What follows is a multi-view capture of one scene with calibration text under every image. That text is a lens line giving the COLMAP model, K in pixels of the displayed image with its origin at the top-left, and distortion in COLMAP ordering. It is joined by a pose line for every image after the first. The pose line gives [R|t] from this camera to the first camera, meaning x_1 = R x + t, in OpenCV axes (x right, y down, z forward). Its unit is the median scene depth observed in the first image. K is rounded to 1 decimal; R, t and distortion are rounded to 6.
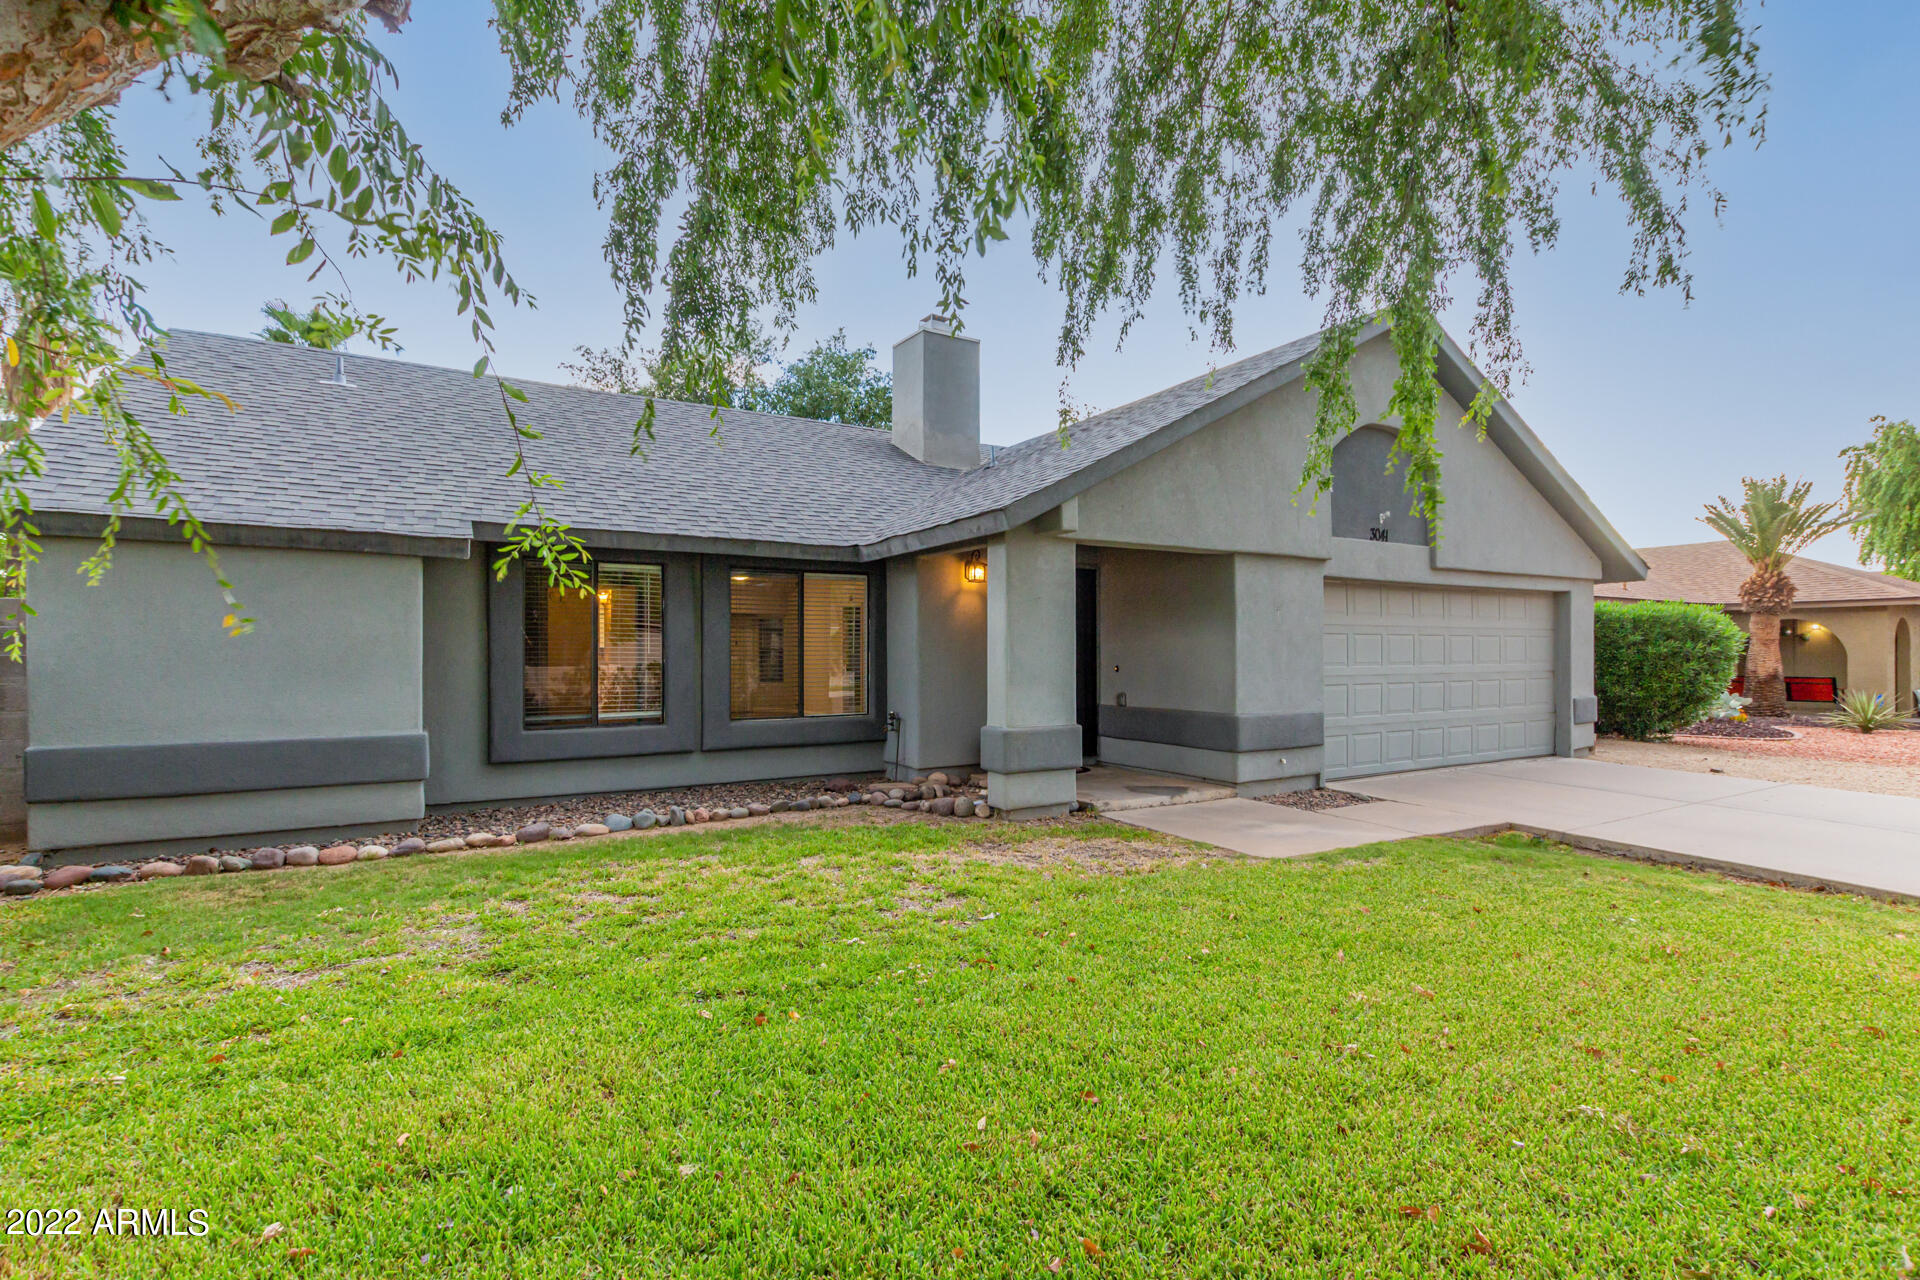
lens RADIAL K [[876.8, 0, 962.2], [0, 876.8, 635.8], [0, 0, 1]] dist [0.012903, -0.004050]
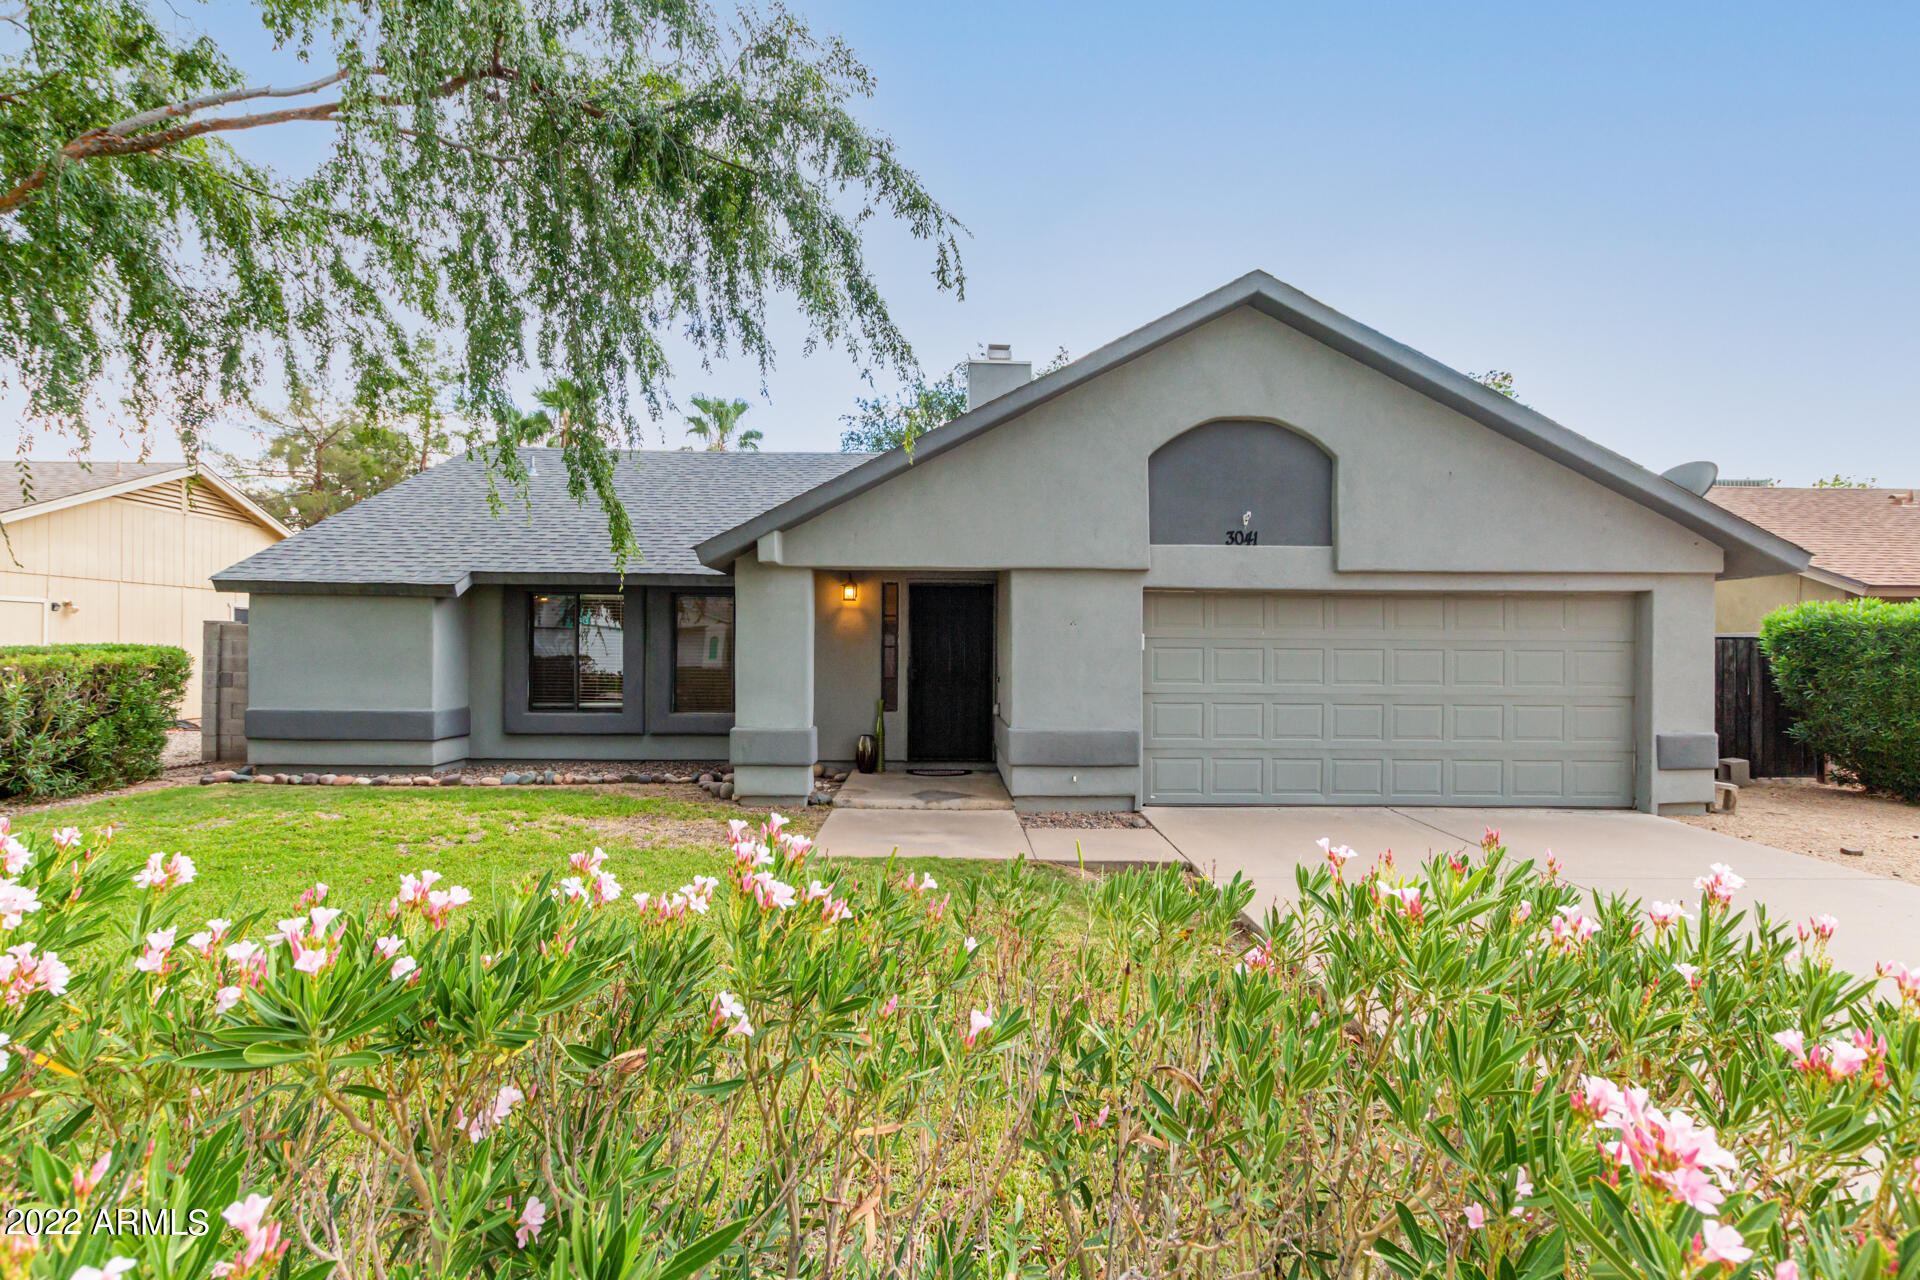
lens RADIAL K [[876.8, 0, 966.5], [0, 876.8, 645.5], [0, 0, 1]] dist [0.012903, -0.004050]
pose [[0.869992, 0.007470, -0.493009, 0.710909], [0.000094, 0.999883, 0.015317, -0.020199], [0.493065, -0.013372, 0.869890, 0.086053]]
